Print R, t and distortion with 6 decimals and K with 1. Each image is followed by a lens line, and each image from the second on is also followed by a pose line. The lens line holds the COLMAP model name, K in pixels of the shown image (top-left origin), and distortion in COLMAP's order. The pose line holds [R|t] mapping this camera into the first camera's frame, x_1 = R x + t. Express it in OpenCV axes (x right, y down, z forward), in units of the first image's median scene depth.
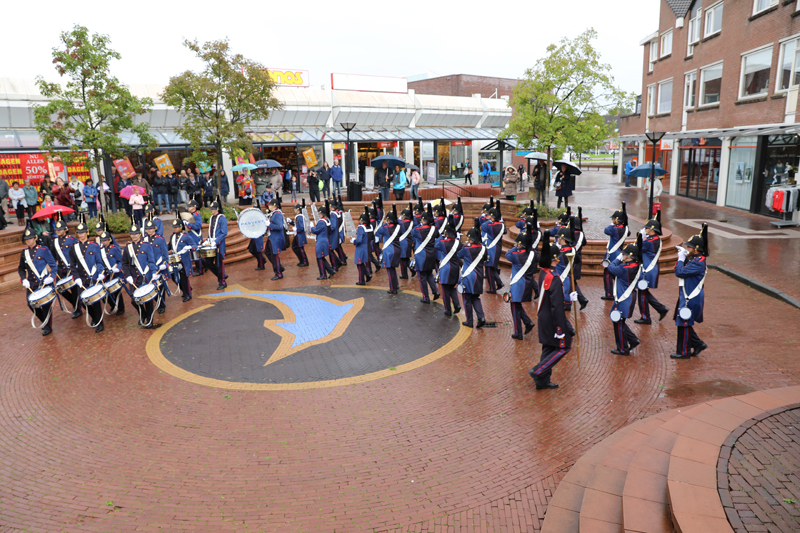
lens RADIAL K [[546.0, 0, 400.0], [0, 546.0, 266.5], [0, 0, 1]] dist [-0.102205, 0.083643]
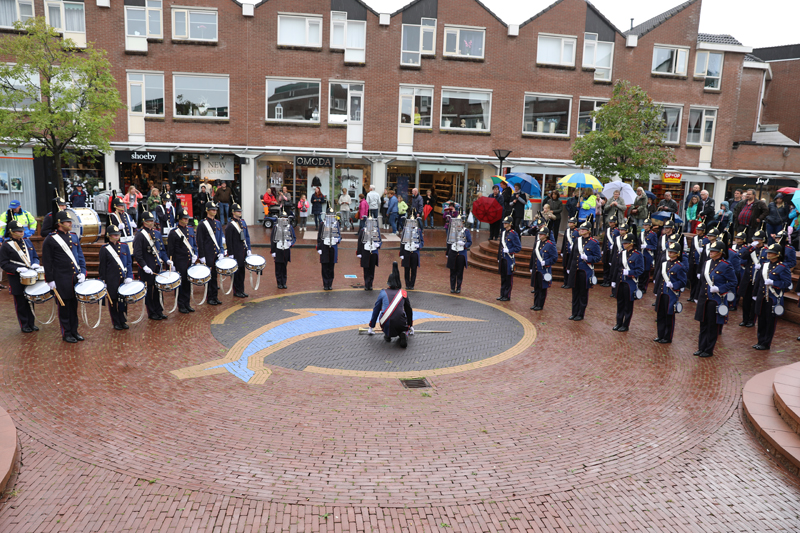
lens RADIAL K [[546.0, 0, 400.0], [0, 546.0, 266.5], [0, 0, 1]] dist [-0.102205, 0.083643]
pose [[-0.225995, -0.153446, 0.961967, -0.993526], [0.166746, 0.966847, 0.193398, -0.159717], [-0.959751, 0.204111, -0.192916, 0.985866]]
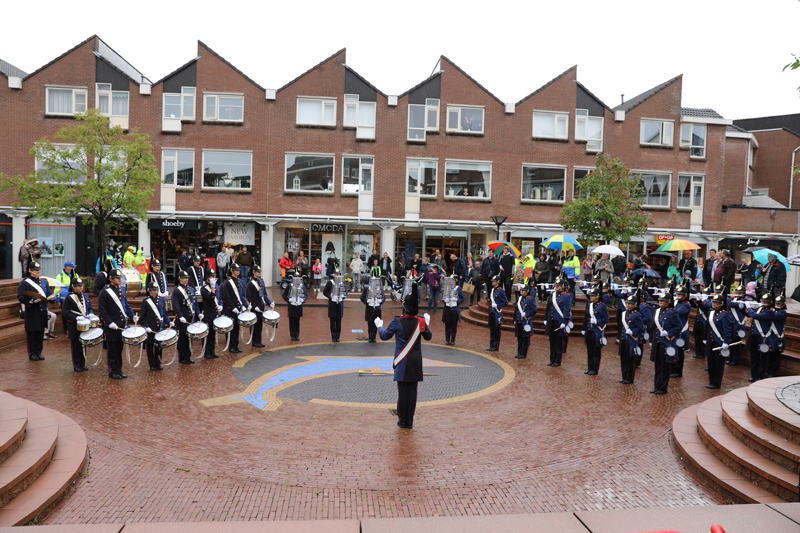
lens RADIAL K [[546.0, 0, 400.0], [0, 546.0, 266.5], [0, 0, 1]] dist [-0.102205, 0.083643]
pose [[-0.194711, -0.037834, 0.980131, -1.140927], [0.174426, 0.981993, 0.072557, -0.156571], [-0.965227, 0.185088, -0.184606, 0.978252]]
